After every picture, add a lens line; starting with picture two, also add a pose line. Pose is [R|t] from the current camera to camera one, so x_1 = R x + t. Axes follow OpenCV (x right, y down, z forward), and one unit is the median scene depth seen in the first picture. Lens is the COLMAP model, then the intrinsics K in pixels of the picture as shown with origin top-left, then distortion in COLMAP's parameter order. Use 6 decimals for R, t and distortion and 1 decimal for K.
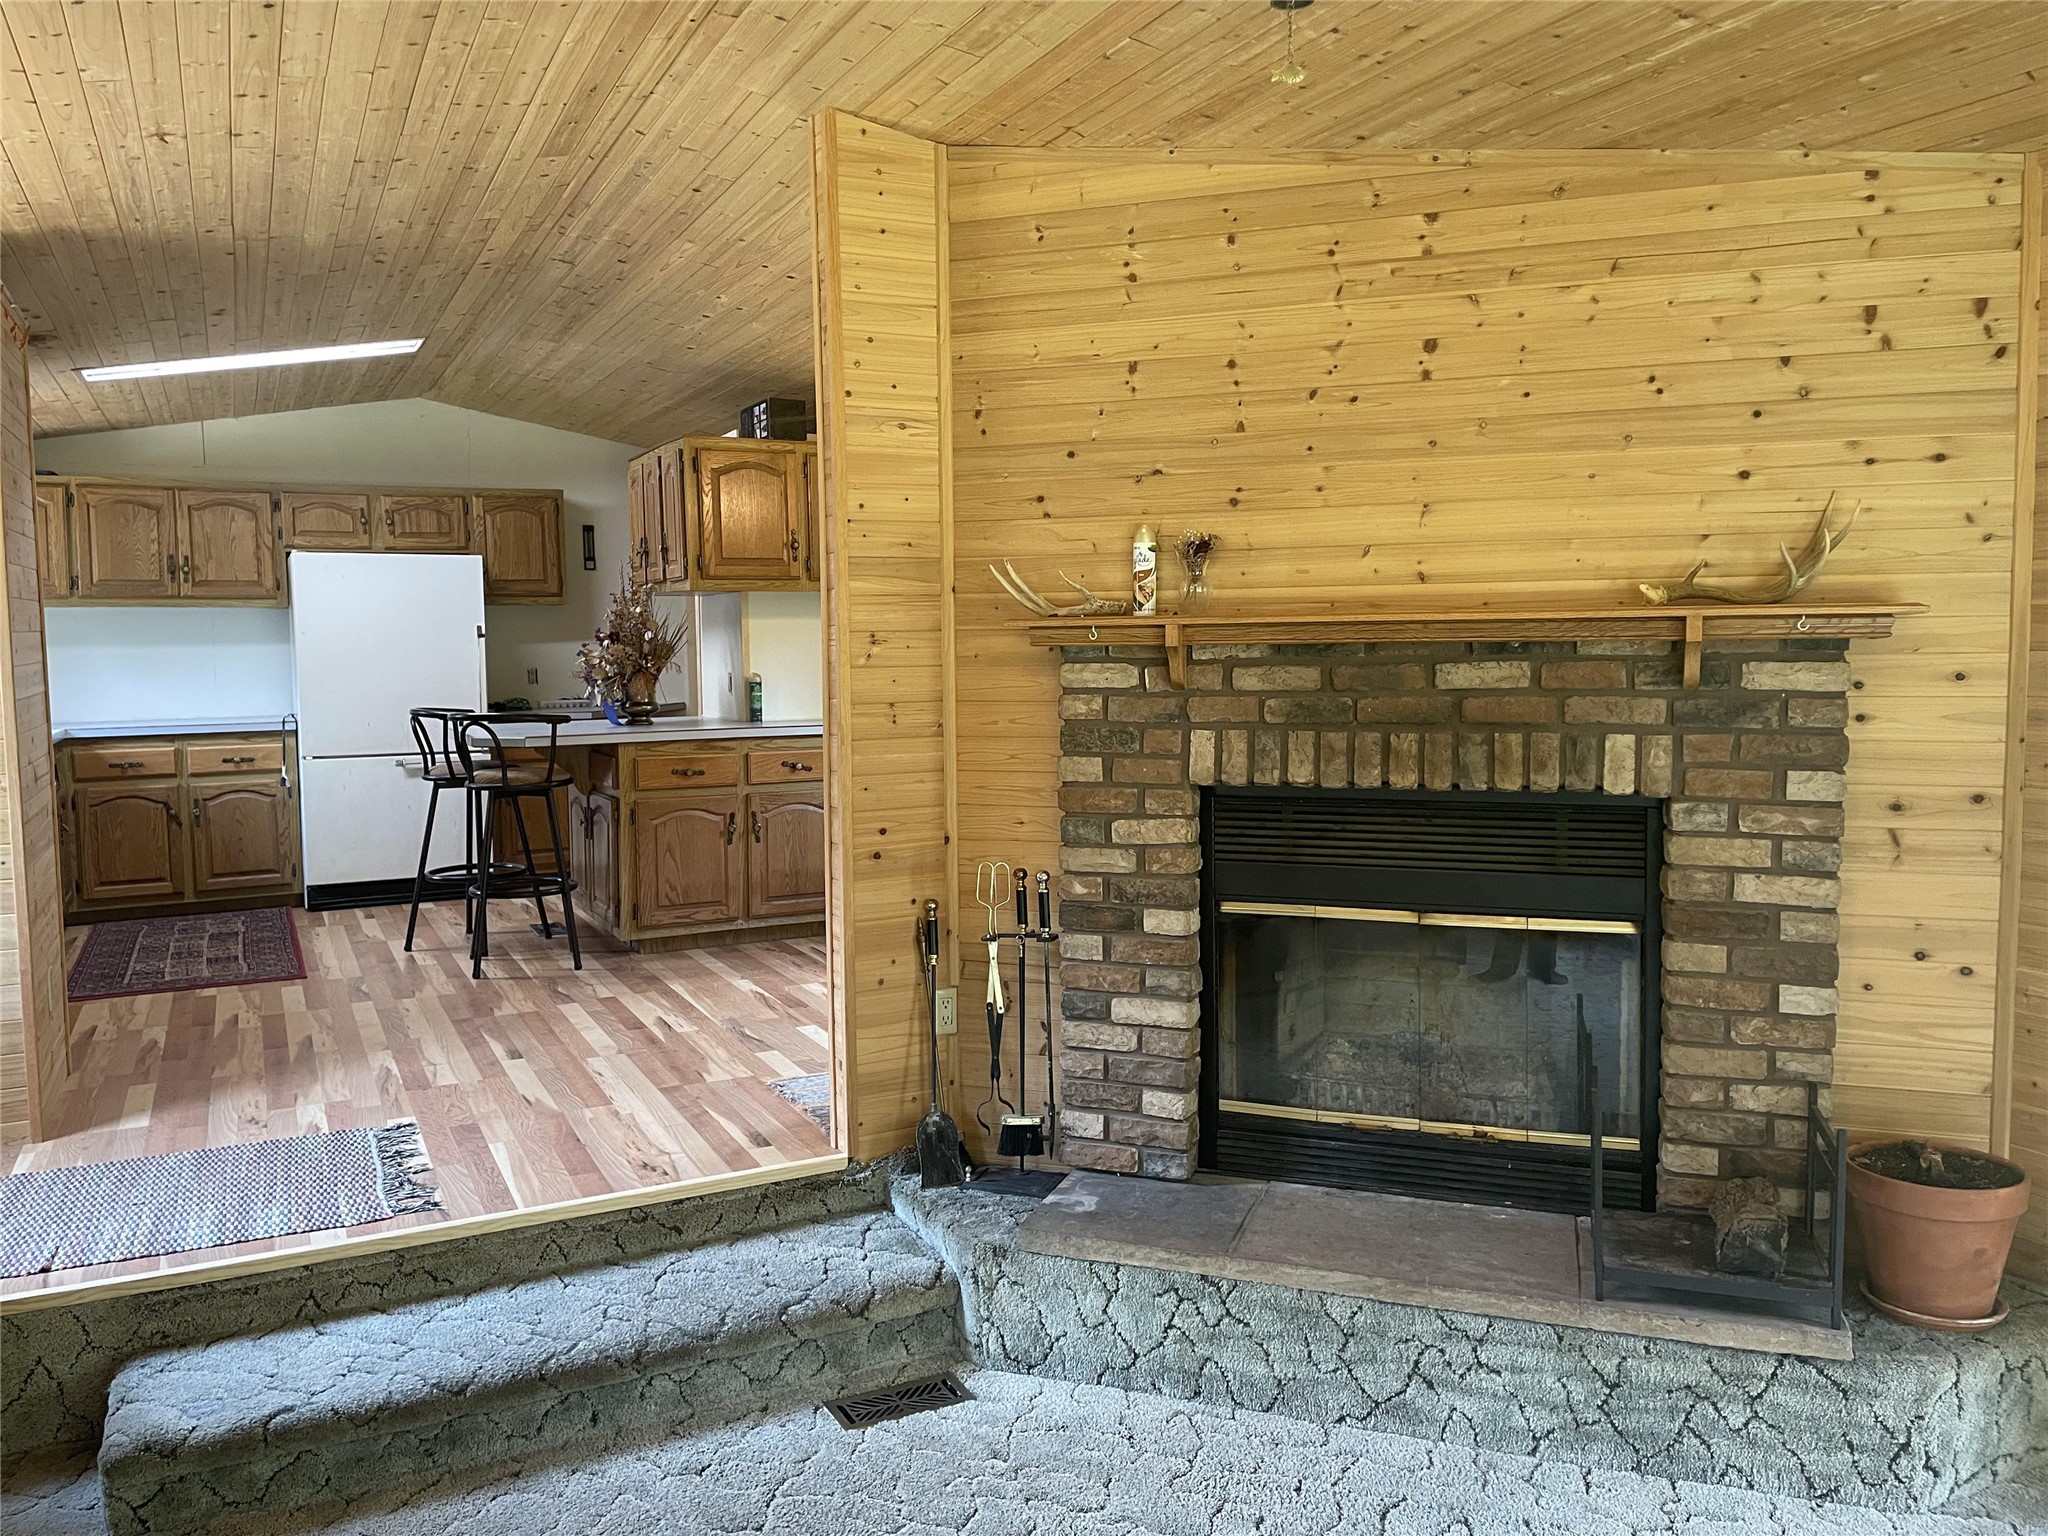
lens RADIAL K [[1582.1, 0, 1025.1], [0, 1582.1, 760.6], [0, 0, 1]] dist [0.106477, -0.125975]
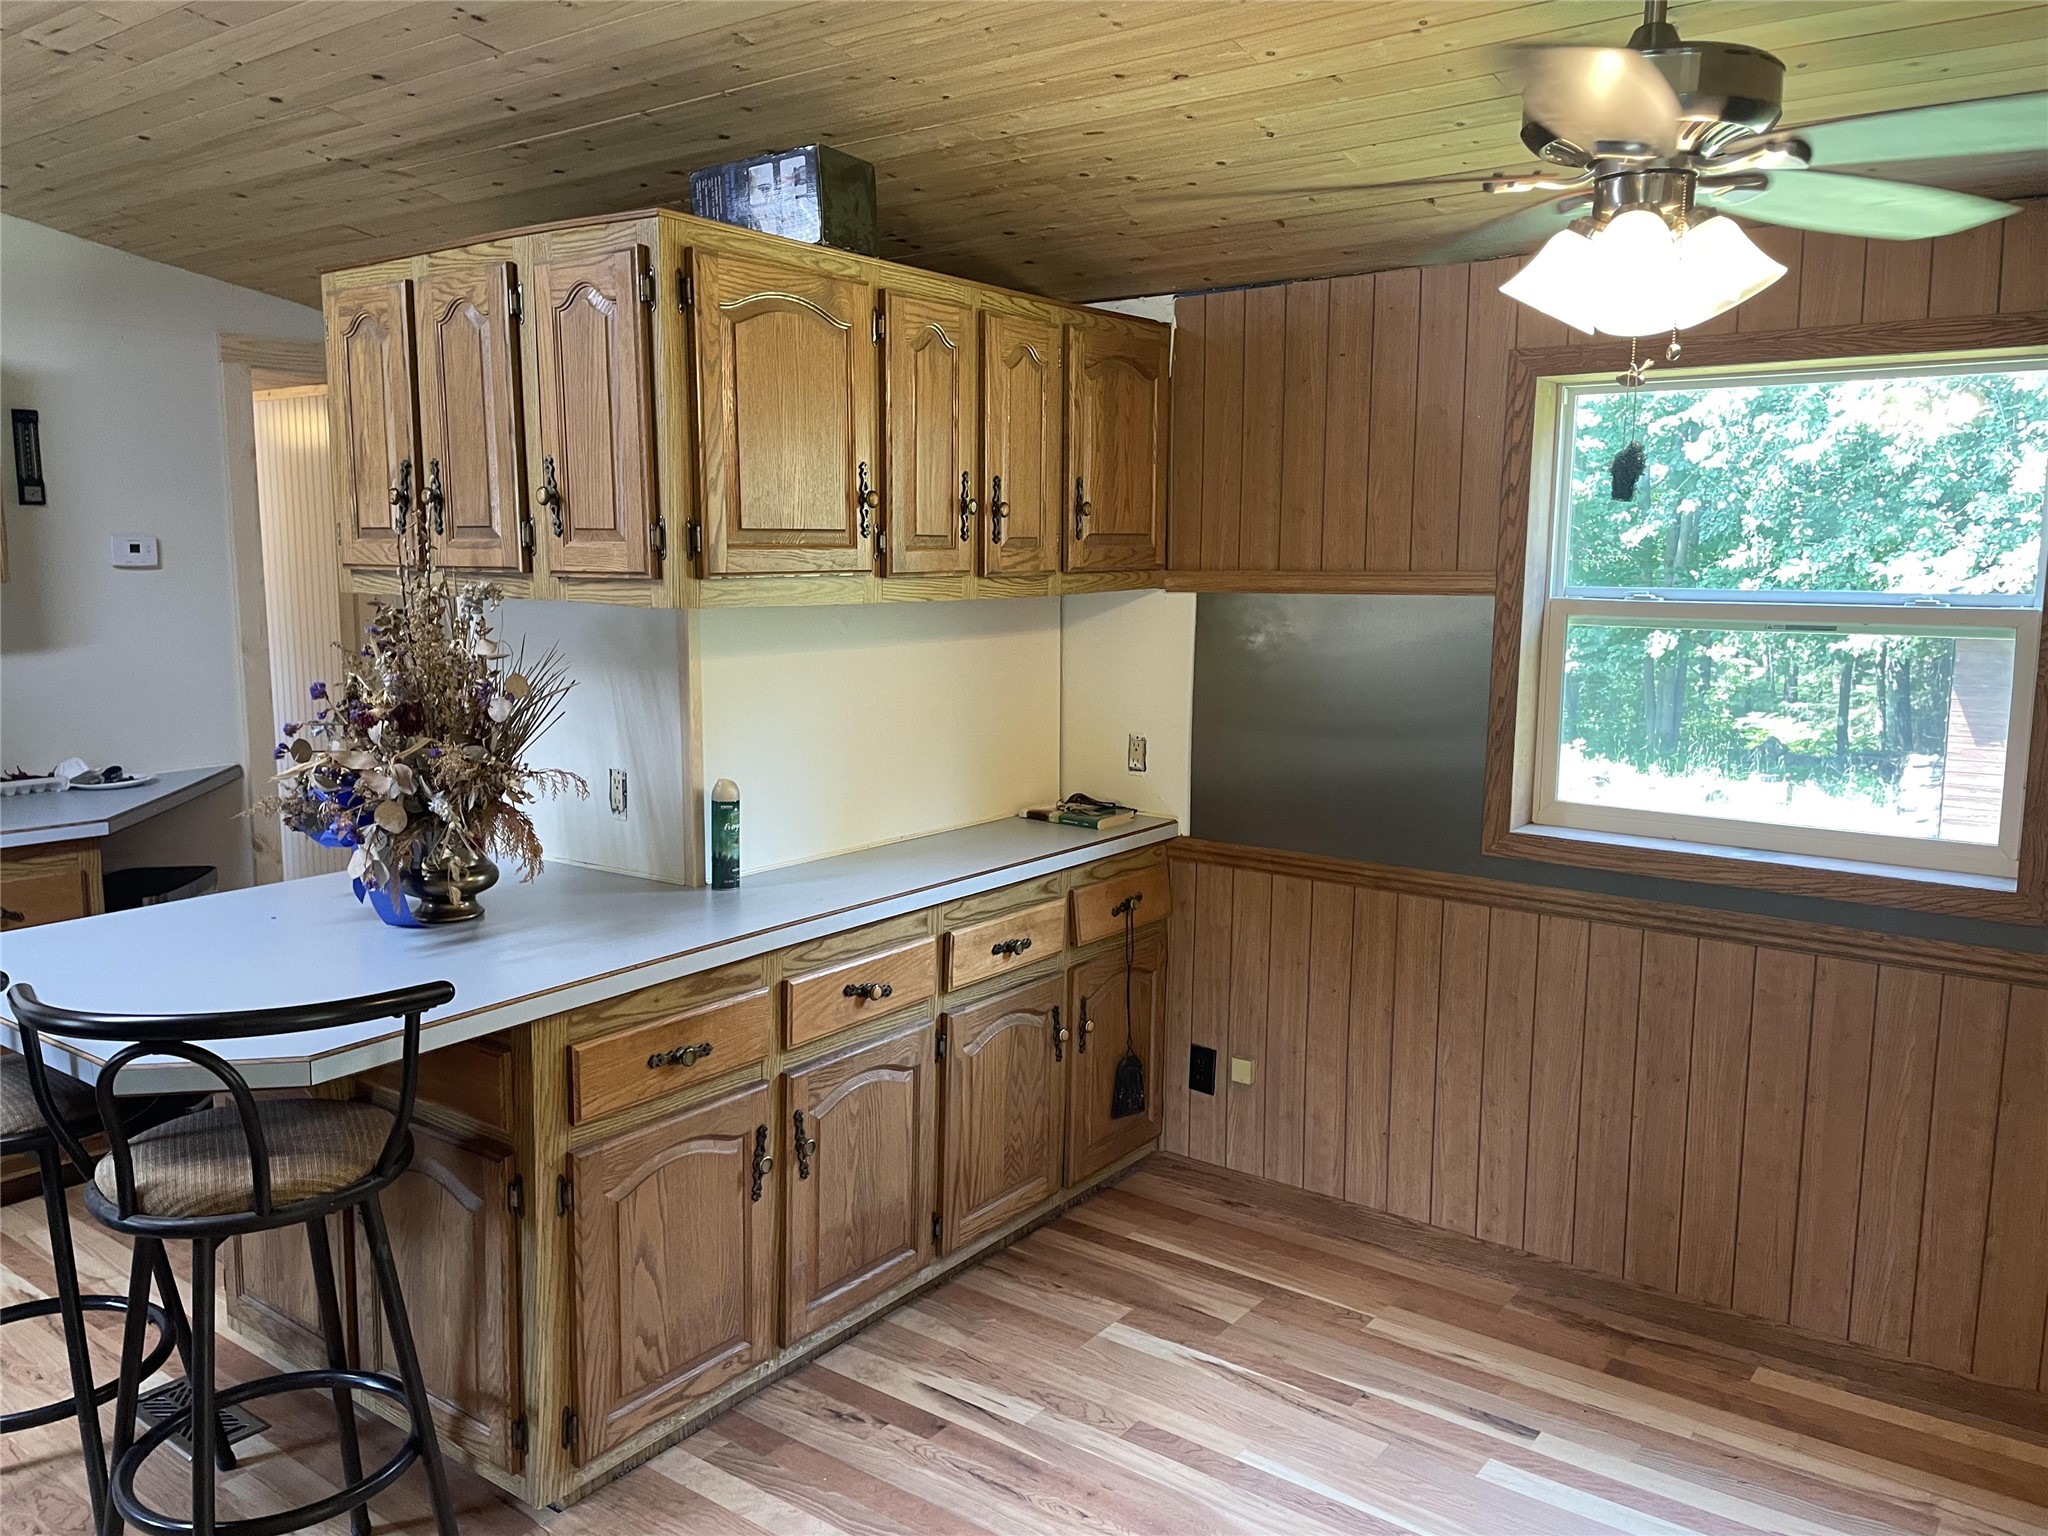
lens RADIAL K [[1582.1, 0, 1021.6], [0, 1582.1, 774.9], [0, 0, 1]] dist [0.106477, -0.125975]
pose [[0.895239, -0.046853, 0.443117, -0.312173], [0.020477, 0.997732, 0.064125, -0.088925], [-0.445116, -0.048334, 0.894167, 0.599842]]
